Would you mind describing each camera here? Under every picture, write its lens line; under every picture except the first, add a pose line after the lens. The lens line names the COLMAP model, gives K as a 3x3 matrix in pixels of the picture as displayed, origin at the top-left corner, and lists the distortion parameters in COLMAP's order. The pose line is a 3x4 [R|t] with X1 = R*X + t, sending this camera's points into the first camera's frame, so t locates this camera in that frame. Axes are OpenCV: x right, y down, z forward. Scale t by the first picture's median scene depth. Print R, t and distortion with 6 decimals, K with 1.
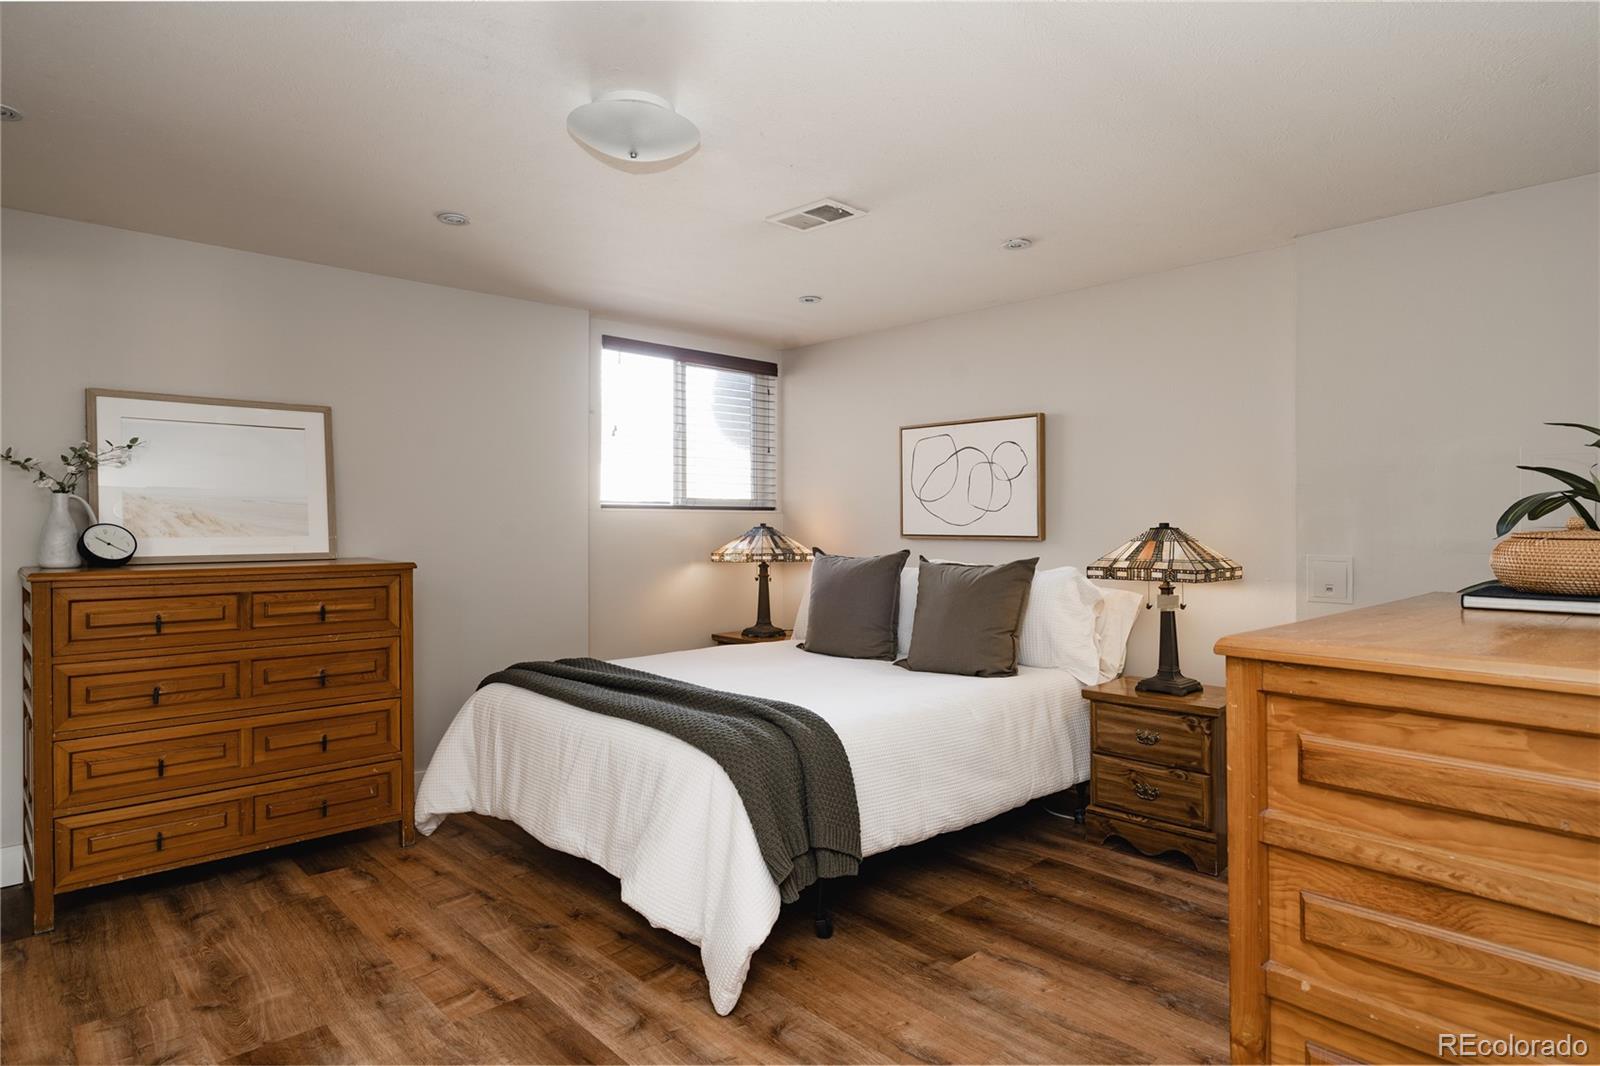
lens RADIAL K [[906.1, 0, 813.1], [0, 906.1, 525.5], [0, 0, 1]] dist [0.007054, -0.000859]
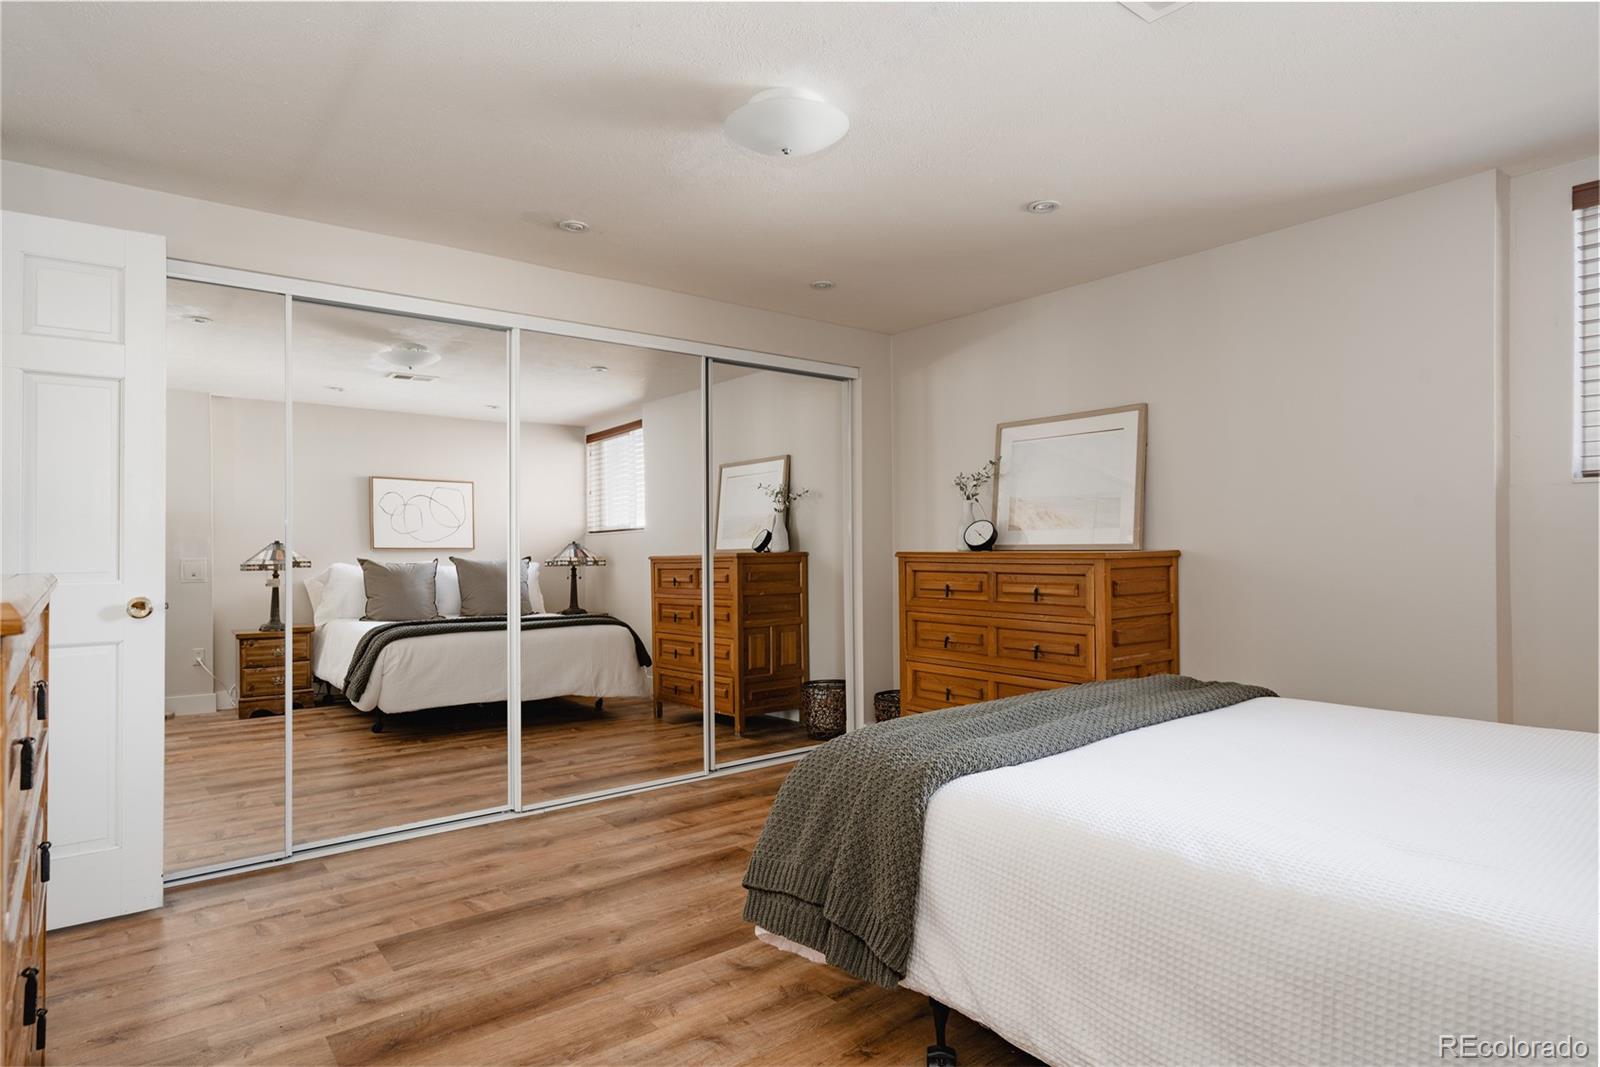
lens RADIAL K [[876.5, 0, 791.5], [0, 876.5, 561.4], [0, 0, 1]] dist [-0.001914, 0.002779]
pose [[-0.082891, 0.018702, -0.996383, 0.539763], [0.001141, 0.999825, 0.018671, 0.032683], [0.996558, 0.000411, -0.082898, 0.745473]]
